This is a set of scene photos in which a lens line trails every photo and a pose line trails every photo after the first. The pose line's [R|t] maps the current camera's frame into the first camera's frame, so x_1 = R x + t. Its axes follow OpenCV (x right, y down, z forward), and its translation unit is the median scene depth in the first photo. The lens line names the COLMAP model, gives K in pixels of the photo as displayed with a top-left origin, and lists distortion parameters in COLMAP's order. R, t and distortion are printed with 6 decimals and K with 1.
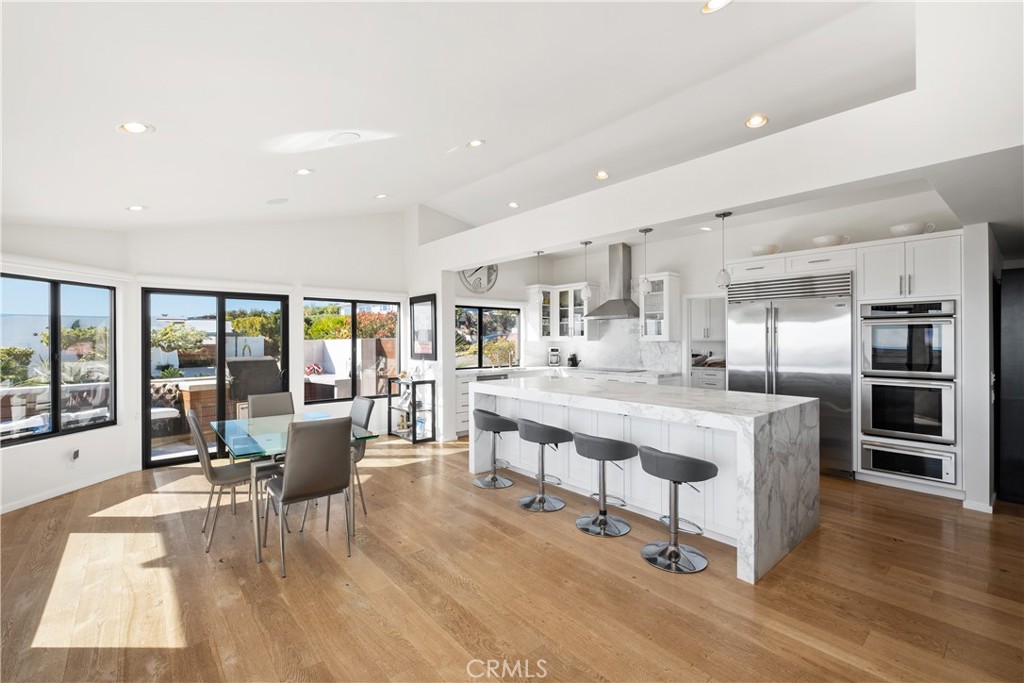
lens RADIAL K [[442.2, 0, 509.3], [0, 442.2, 338.6], [0, 0, 1]] dist [-0.005448, 0.000180]
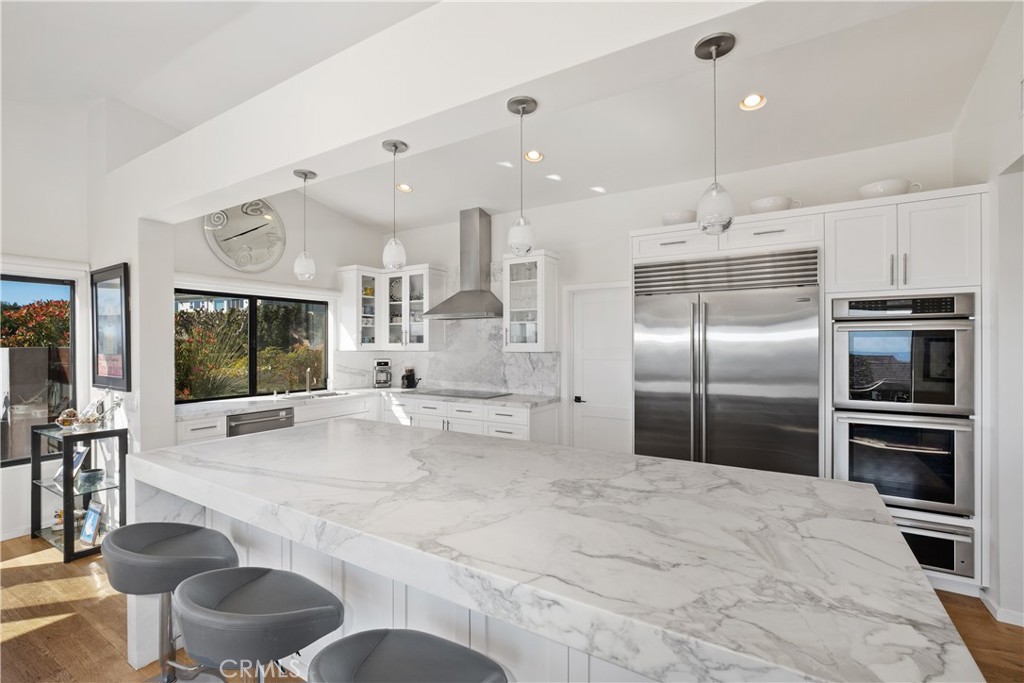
lens RADIAL K [[469.9, 0, 514.0], [0, 469.9, 342.9], [0, 0, 1]] dist [0.002636, 0.000206]
pose [[0.950556, 0.001686, 0.310549, 0.083193], [-0.001580, 0.999999, -0.000596, -0.007162], [-0.310550, 0.000076, 0.950557, 0.295339]]
